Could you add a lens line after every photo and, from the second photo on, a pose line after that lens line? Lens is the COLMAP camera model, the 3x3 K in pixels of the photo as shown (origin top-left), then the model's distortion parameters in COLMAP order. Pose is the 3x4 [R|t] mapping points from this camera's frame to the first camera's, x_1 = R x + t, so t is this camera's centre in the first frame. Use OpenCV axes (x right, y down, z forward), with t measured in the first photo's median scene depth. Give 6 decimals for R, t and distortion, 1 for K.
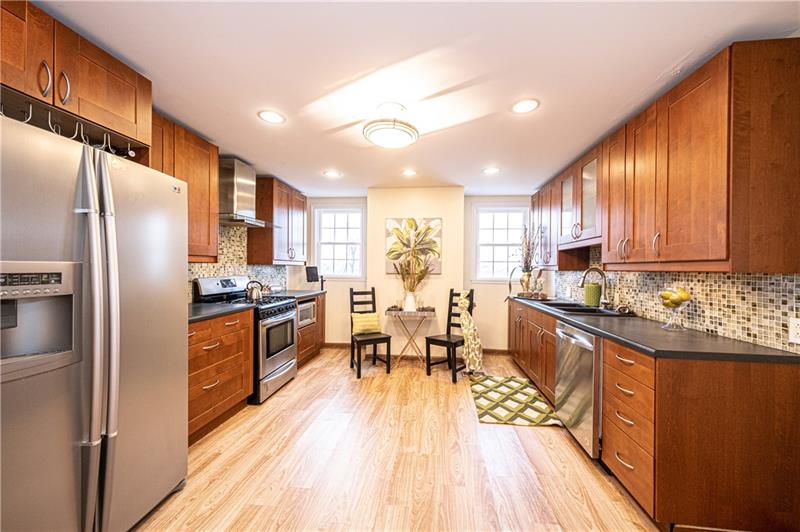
lens RADIAL K [[301.4, 0, 407.3], [0, 301.4, 269.8], [0, 0, 1]] dist [0.014013, -0.000639]
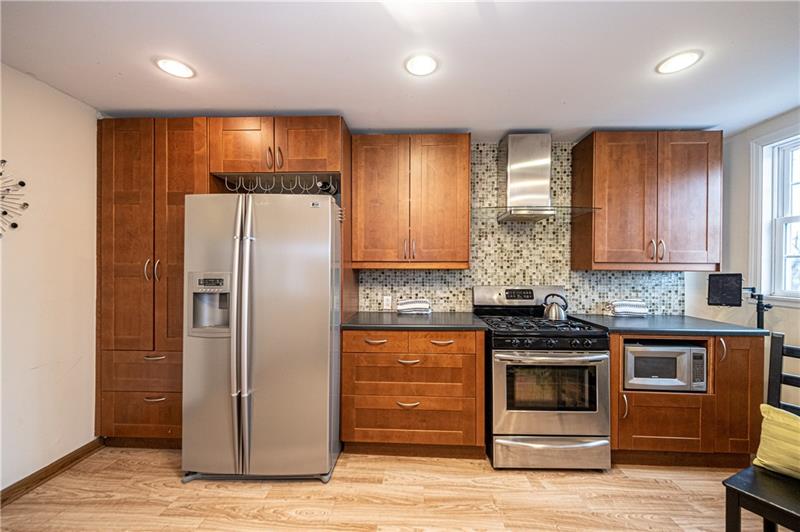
lens RADIAL K [[308.6, 0, 400.3], [0, 308.6, 267.4], [0, 0, 1]] dist [0.000869, 0.000091]
pose [[0.059475, -0.006014, -0.998212, 0.228221], [-0.009817, 0.999930, -0.006609, -0.020208], [0.998182, 0.010192, 0.059411, 0.748159]]
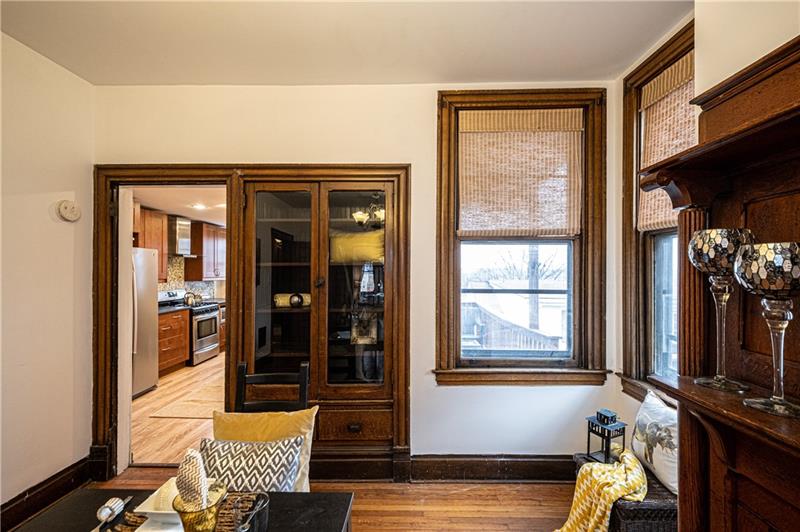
lens RADIAL K [[346.6, 0, 399.8], [0, 346.6, 270.5], [0, 0, 1]] dist [0.021079, -0.000196]
pose [[0.997118, -0.006056, 0.075625, 0.522594], [0.006577, 0.999956, -0.006641, -0.068619], [-0.075582, 0.007119, 0.997114, -1.045143]]
